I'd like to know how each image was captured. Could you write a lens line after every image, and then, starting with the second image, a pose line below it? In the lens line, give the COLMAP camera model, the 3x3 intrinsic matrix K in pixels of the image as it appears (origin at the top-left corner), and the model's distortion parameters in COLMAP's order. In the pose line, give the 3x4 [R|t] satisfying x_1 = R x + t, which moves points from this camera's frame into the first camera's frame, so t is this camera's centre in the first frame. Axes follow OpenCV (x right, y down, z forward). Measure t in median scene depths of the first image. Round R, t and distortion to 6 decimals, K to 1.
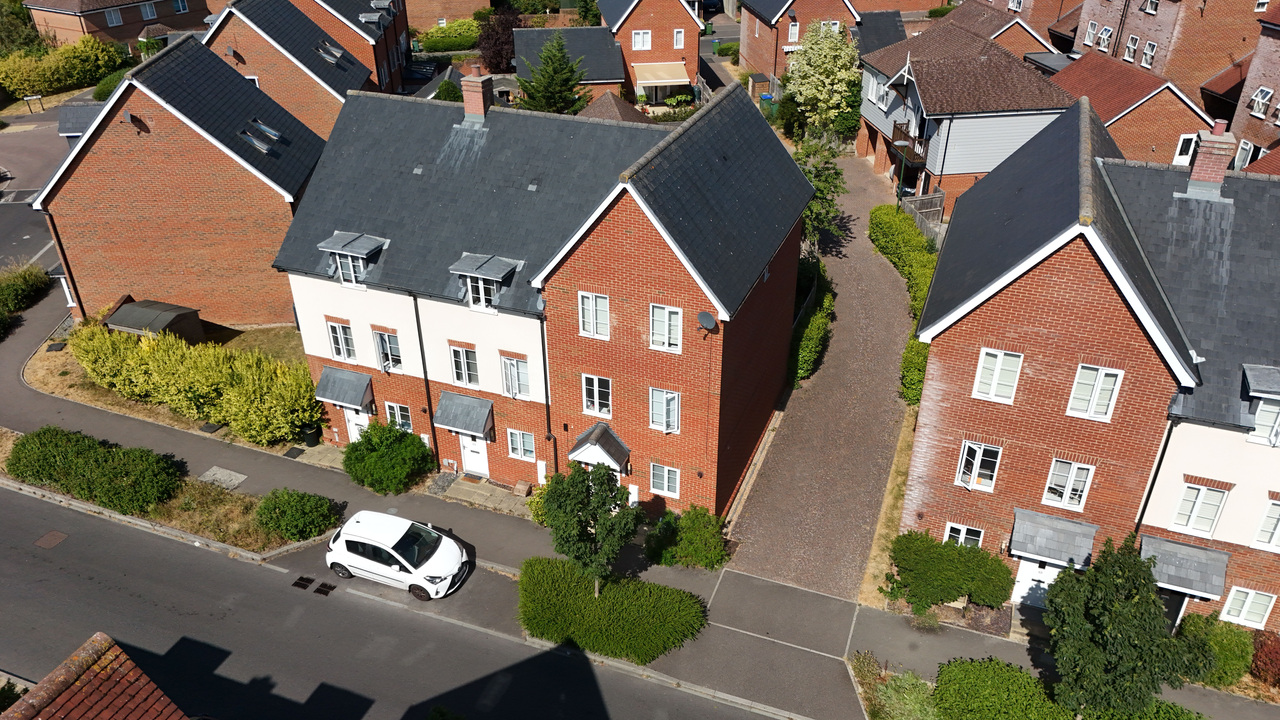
lens RADIAL K [[952.2, 0, 649.8], [0, 952.2, 358.3], [0, 0, 1]] dist [0.011024, -0.007256]
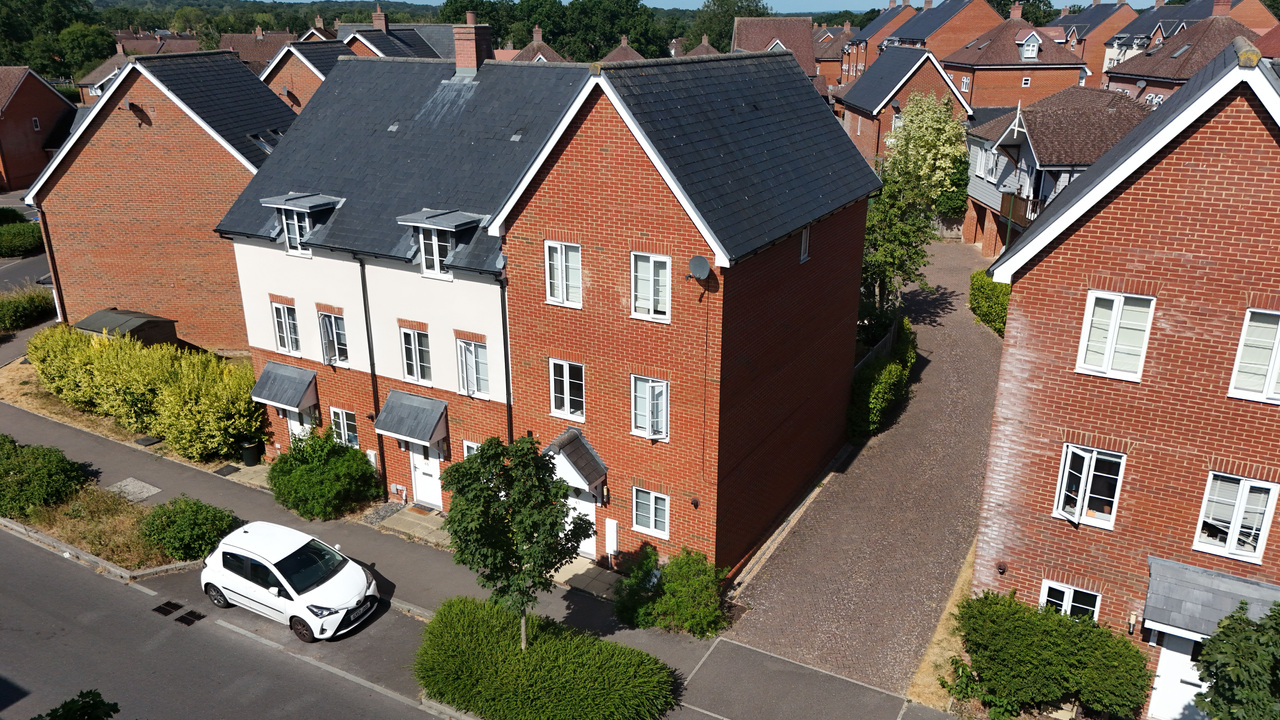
lens RADIAL K [[952.2, 0, 649.8], [0, 952.2, 358.3], [0, 0, 1]] dist [0.011024, -0.007256]
pose [[0.989764, 0.049269, -0.133941, 0.108298], [-0.073099, 0.981077, -0.179291, 0.143266], [0.122573, 0.187247, 0.974636, 0.255521]]
